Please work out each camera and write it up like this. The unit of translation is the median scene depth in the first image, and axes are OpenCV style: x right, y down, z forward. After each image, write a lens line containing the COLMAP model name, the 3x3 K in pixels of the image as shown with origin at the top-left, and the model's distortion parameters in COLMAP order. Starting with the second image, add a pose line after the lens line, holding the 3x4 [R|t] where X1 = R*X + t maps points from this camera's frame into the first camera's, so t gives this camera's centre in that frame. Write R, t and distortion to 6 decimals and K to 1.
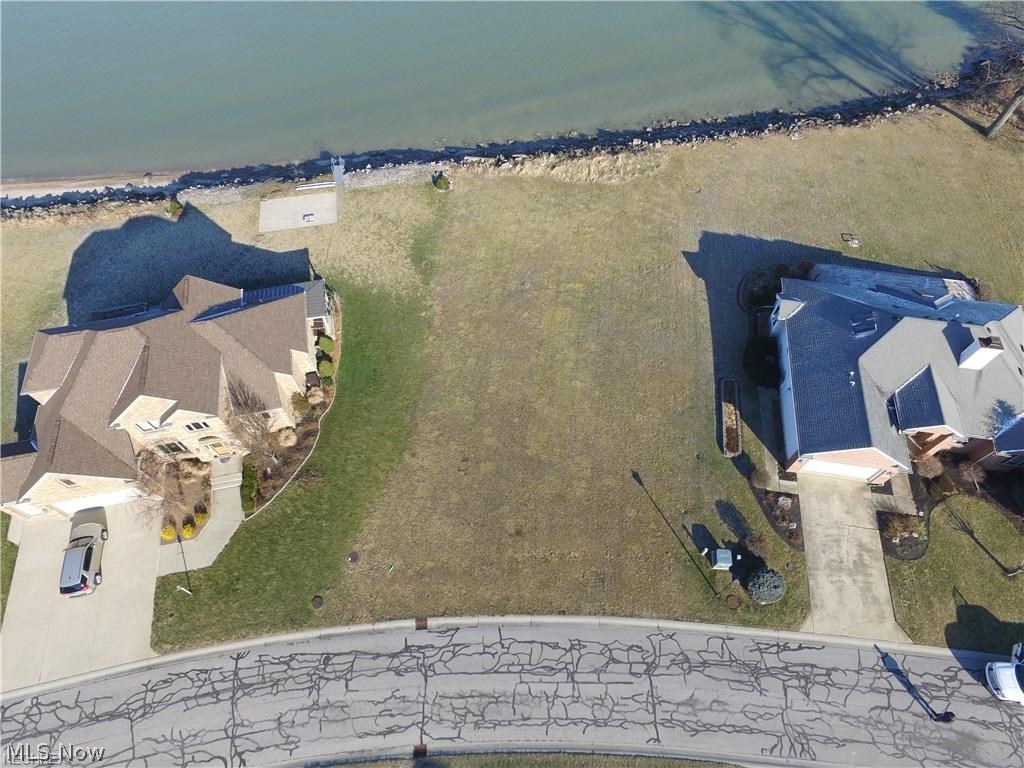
lens RADIAL K [[595.2, 0, 512.0], [0, 595.2, 385.1], [0, 0, 1]] dist [-0.010097, 0.013467]
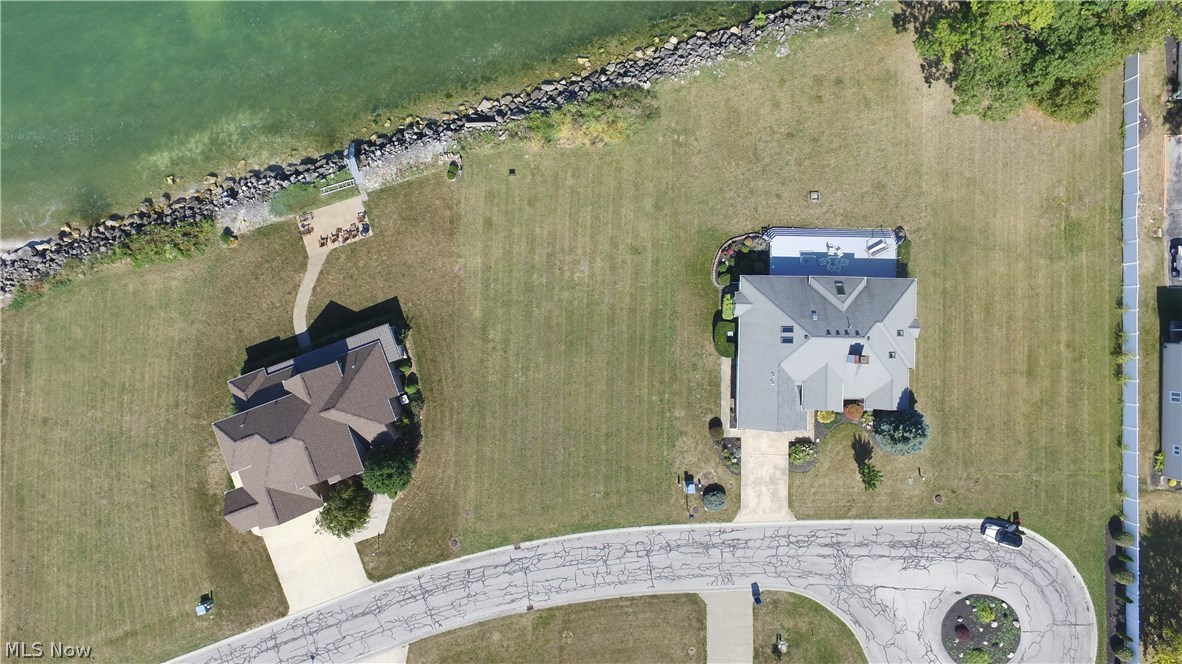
lens RADIAL K [[684.7, 0, 591.7], [0, 684.7, 333.8], [0, 0, 1]] dist [-0.007623, 0.009832]
pose [[0.989889, -0.141491, -0.010047, 0.175938], [0.125710, 0.842257, 0.524214, -1.174887], [-0.065709, -0.520177, 0.851527, -0.400427]]
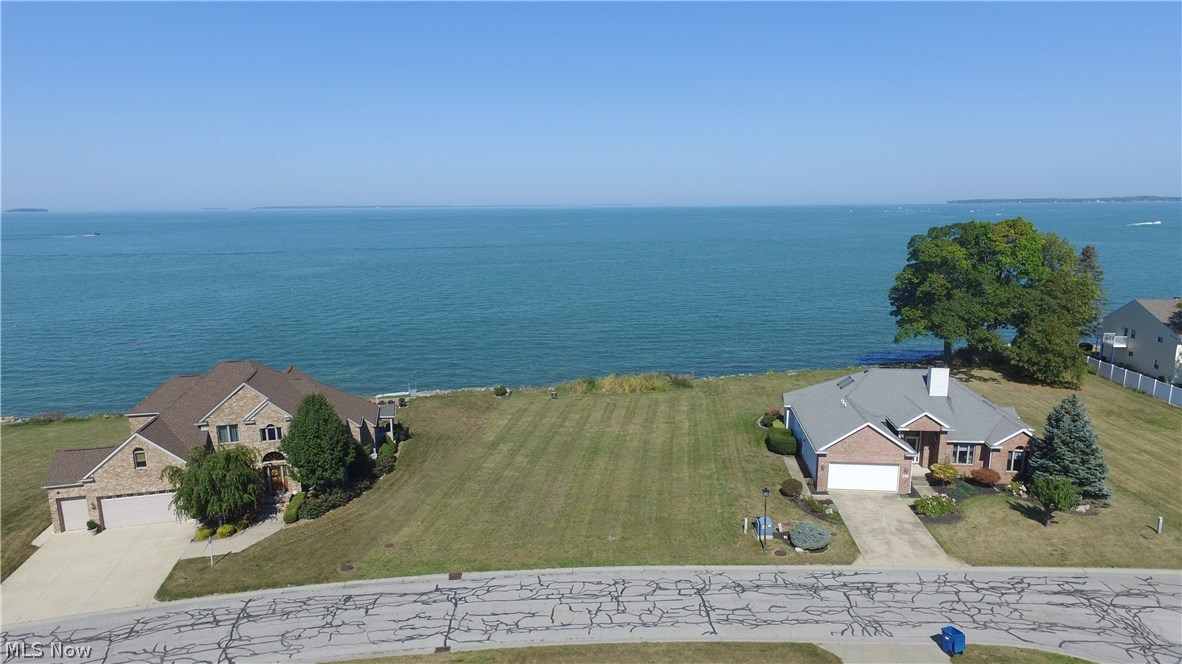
lens RADIAL K [[684.7, 0, 589.9], [0, 684.7, 335.0], [0, 0, 1]] dist [-0.007623, 0.009832]
pose [[0.999412, -0.014046, 0.031267, 0.032377], [0.032549, 0.674857, -0.737230, 0.980105], [-0.010746, 0.737814, 0.674918, -0.010956]]
